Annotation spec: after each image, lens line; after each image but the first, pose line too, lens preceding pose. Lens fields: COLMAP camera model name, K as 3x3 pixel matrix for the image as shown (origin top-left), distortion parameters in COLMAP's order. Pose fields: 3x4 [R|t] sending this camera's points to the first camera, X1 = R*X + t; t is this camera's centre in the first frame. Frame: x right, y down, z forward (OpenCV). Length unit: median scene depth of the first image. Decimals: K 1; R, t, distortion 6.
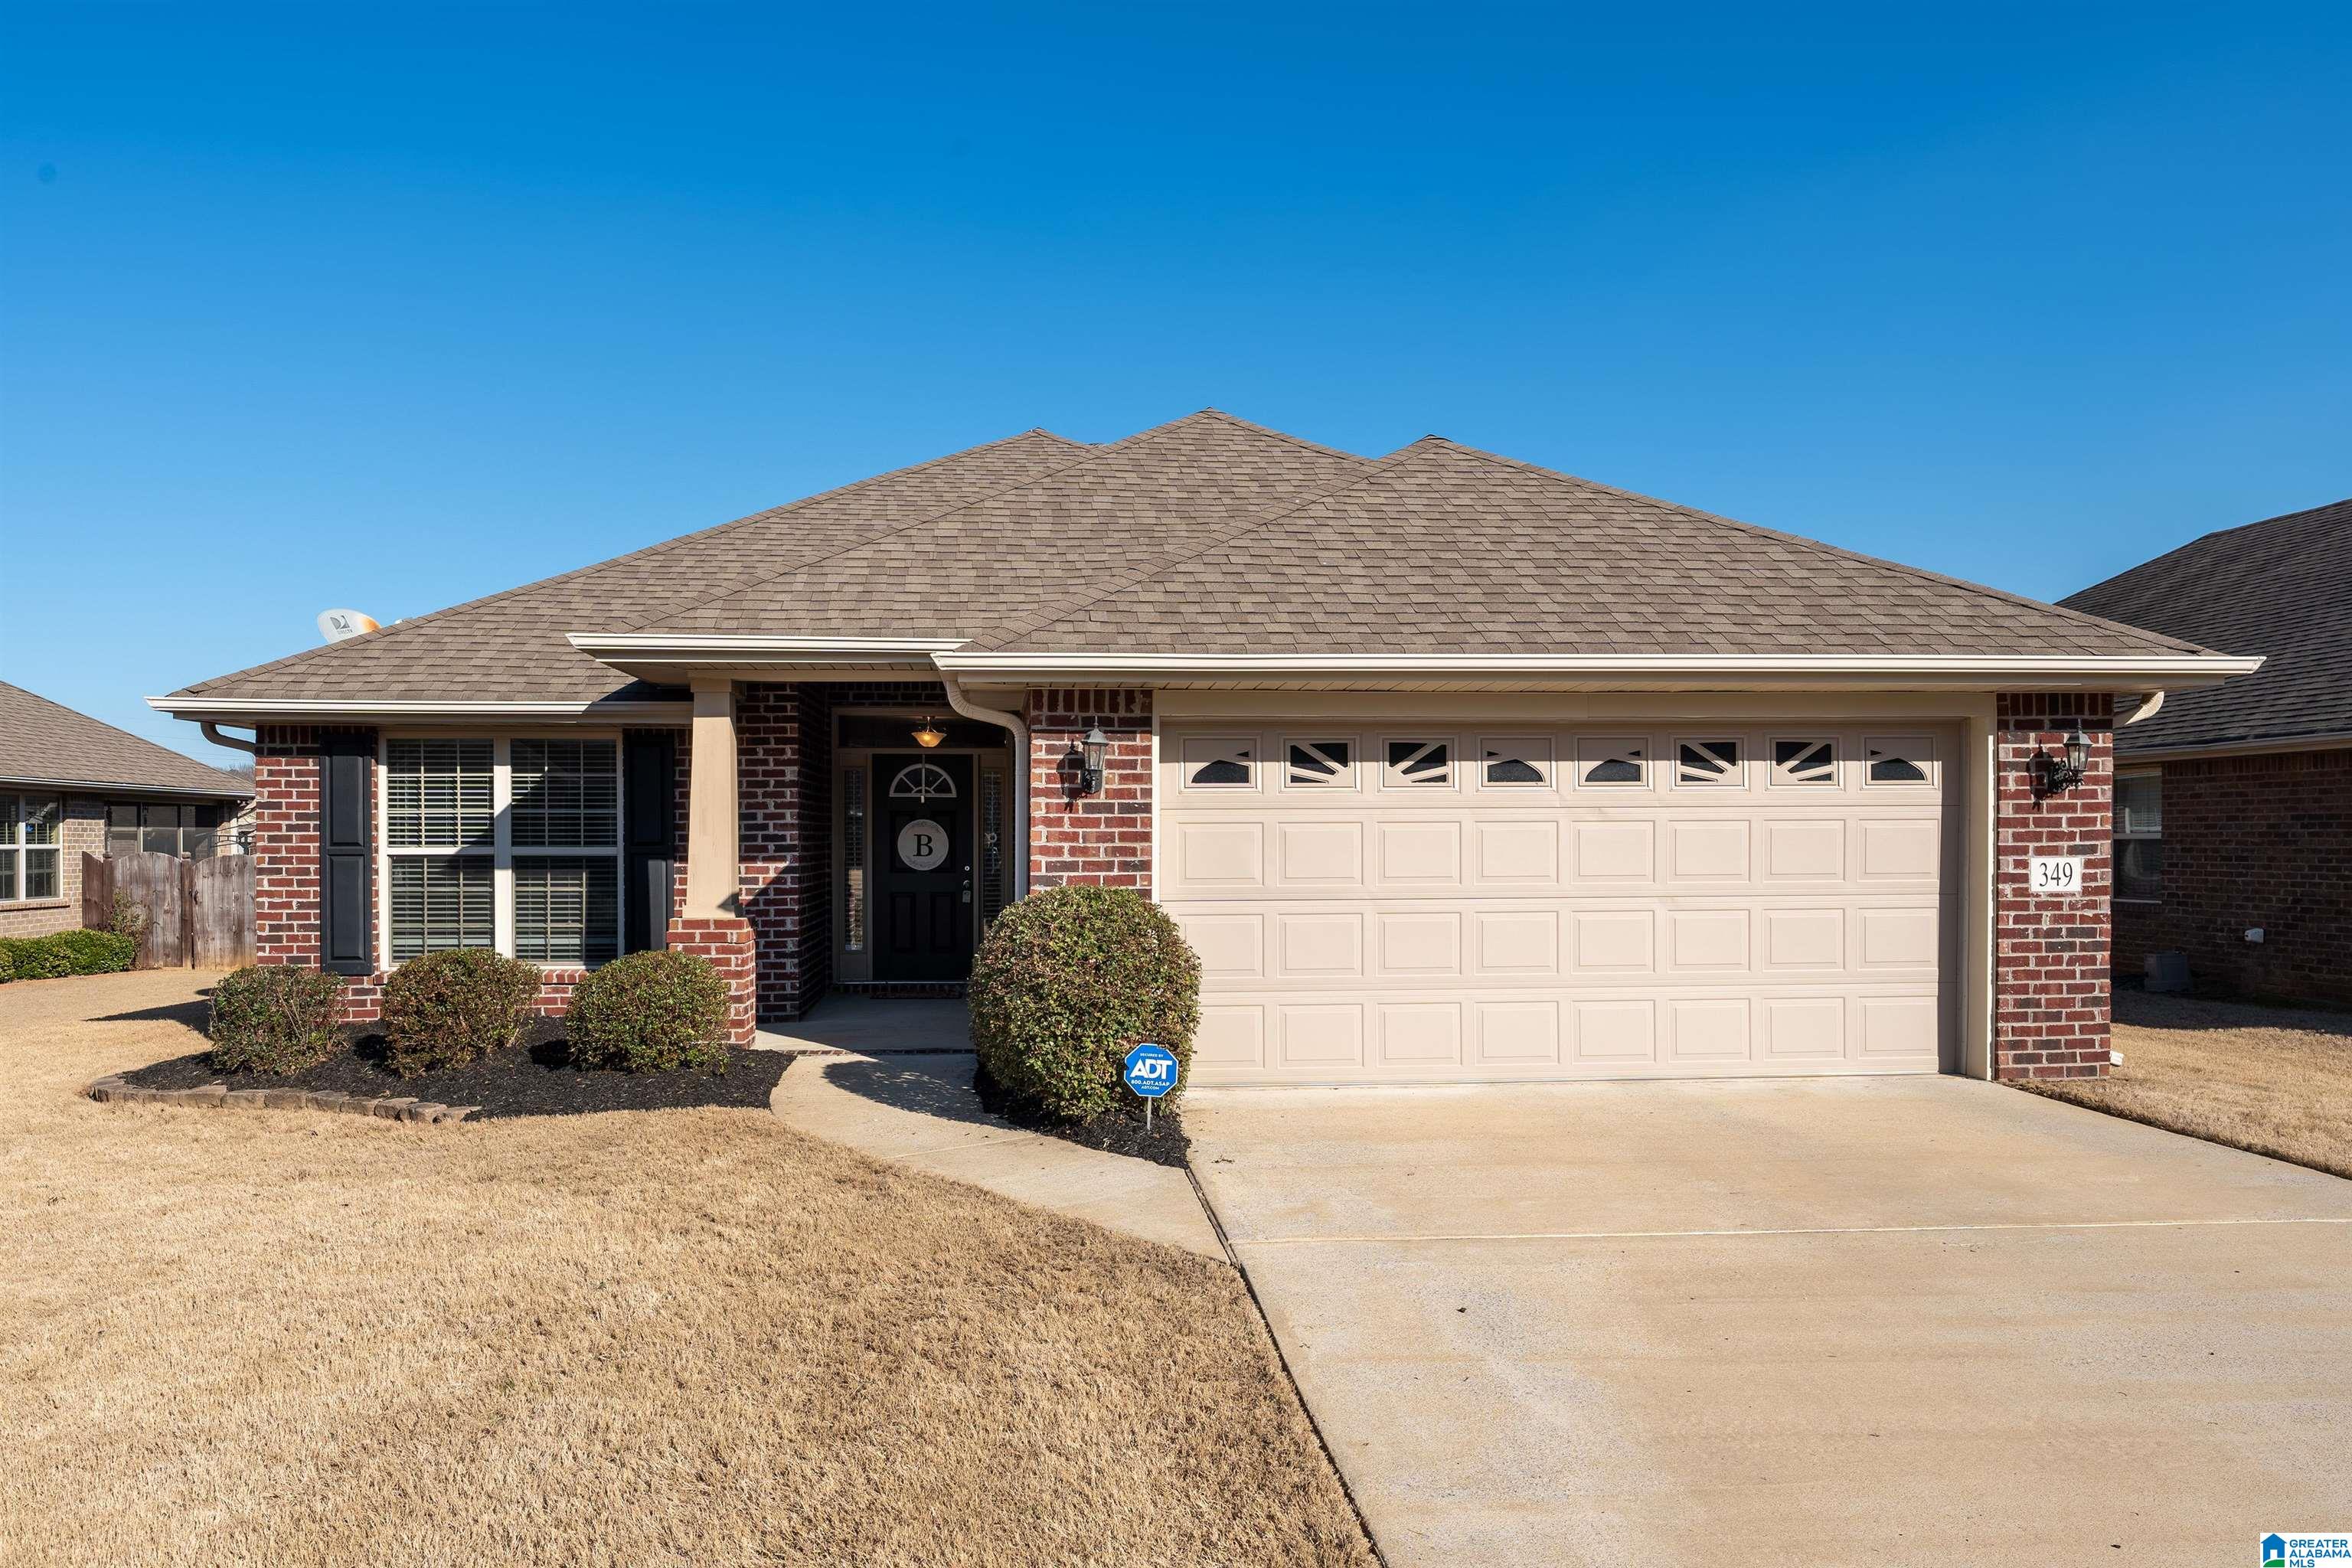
lens RADIAL K [[1498.2, 0, 1175.0], [0, 1498.2, 837.5], [0, 0, 1]] dist [-0.001321, 0.000236]
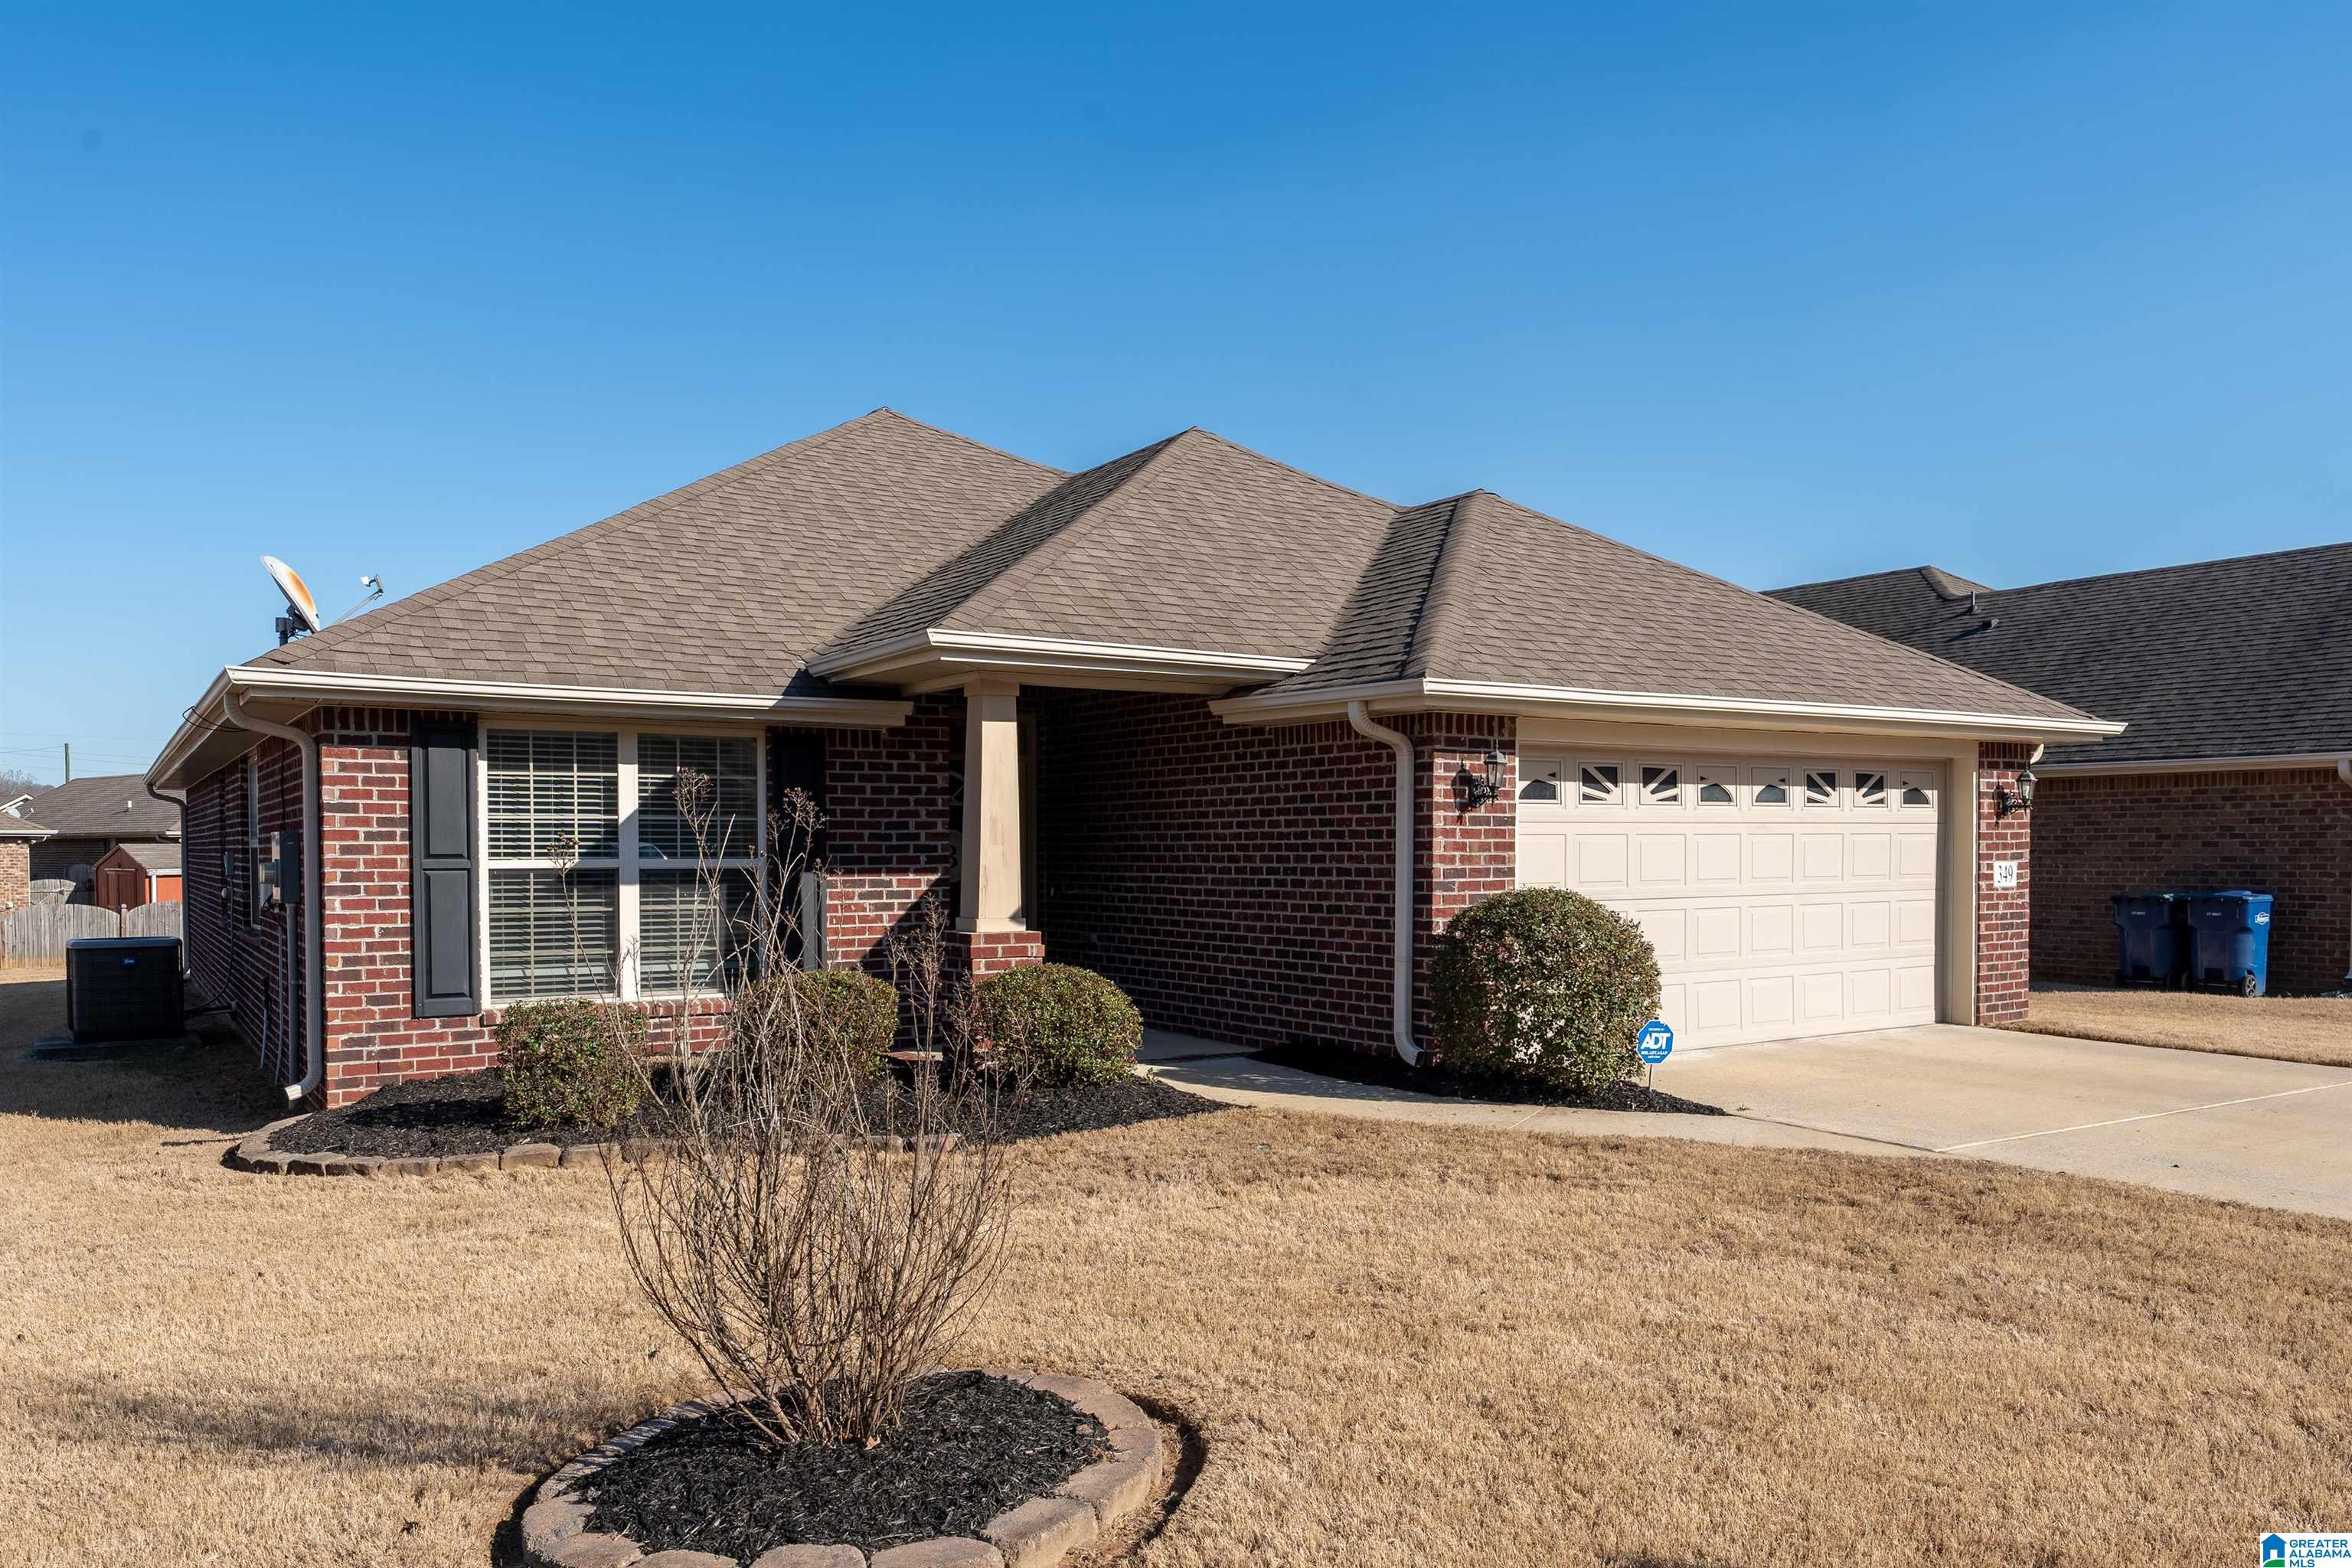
lens RADIAL K [[1598.4, 0, 1292.2], [0, 1598.4, 862.1], [0, 0, 1]] dist [-0.004574, -0.000650]
pose [[0.879880, -0.004584, 0.475173, -0.690445], [0.000852, 0.999967, 0.008068, 0.001294], [-0.475195, -0.006695, 0.879855, 0.016436]]
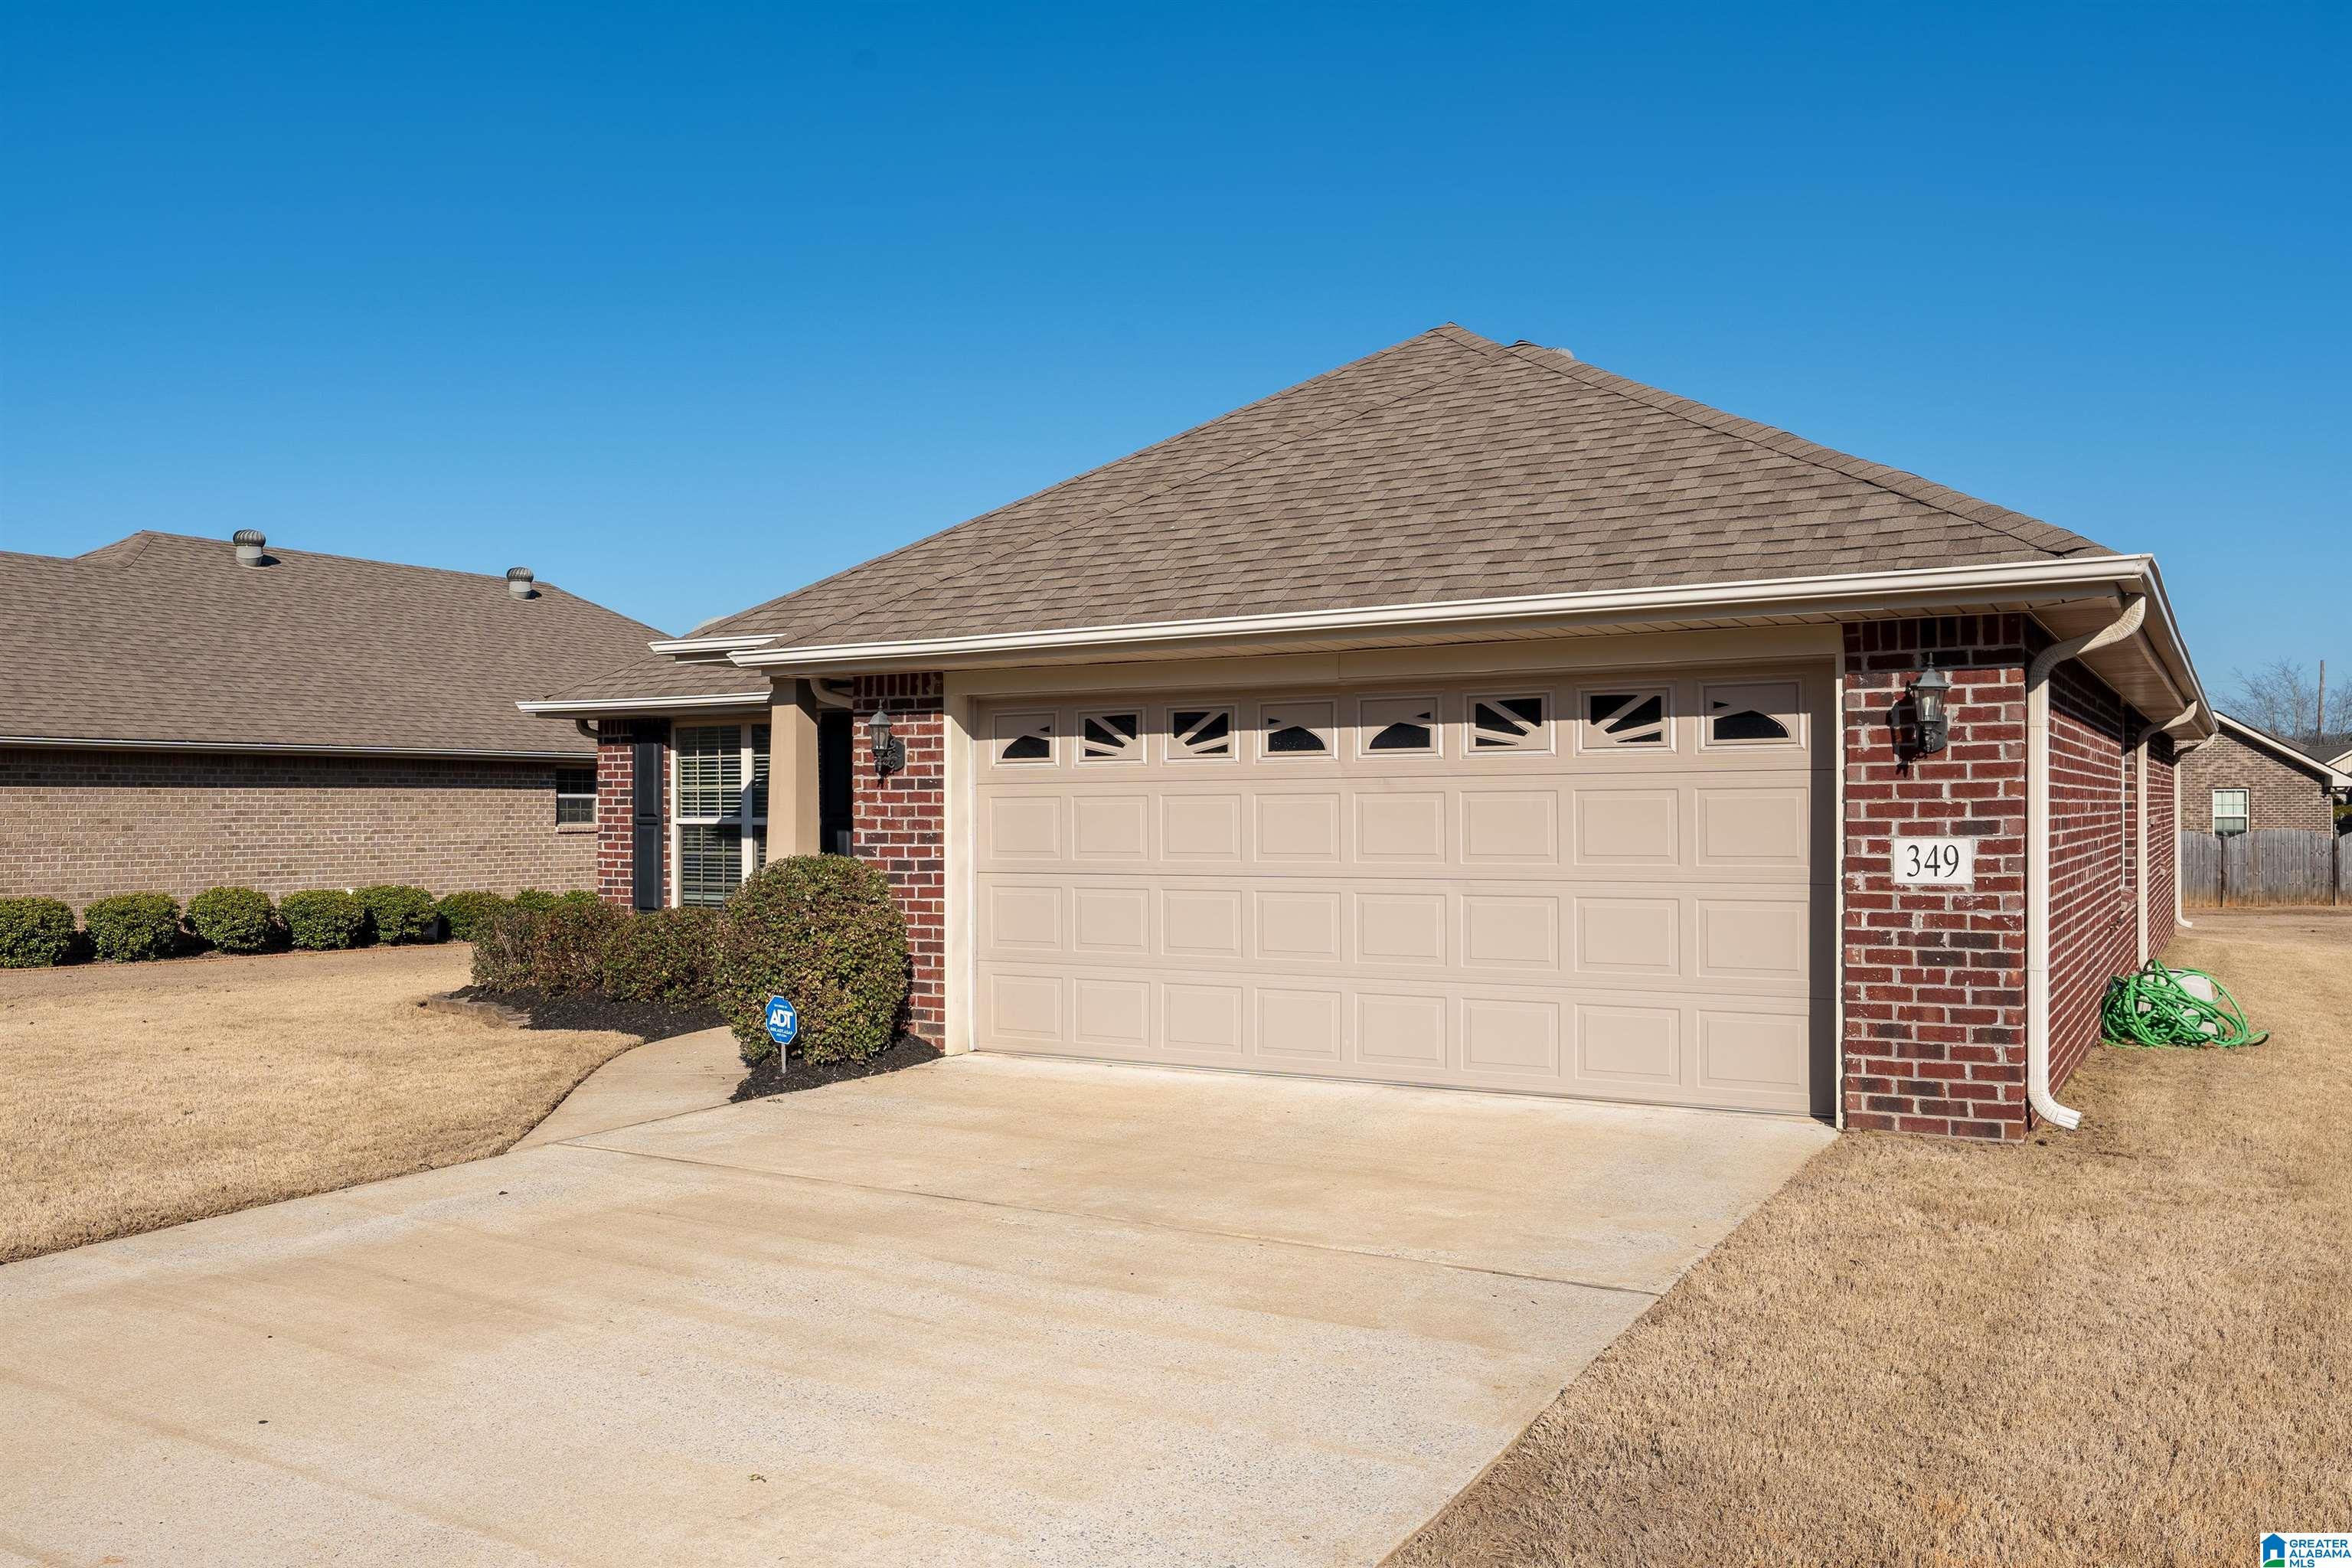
lens RADIAL K [[1803.7, 0, 1176.0], [0, 1803.7, 784.0], [0, 0, 1]] dist [0.003293, 0.000658]
pose [[0.819800, -0.008318, -0.572589, 0.793911], [0.002472, 0.999937, -0.010986, -0.004732], [0.572644, 0.007590, 0.819769, 0.047130]]
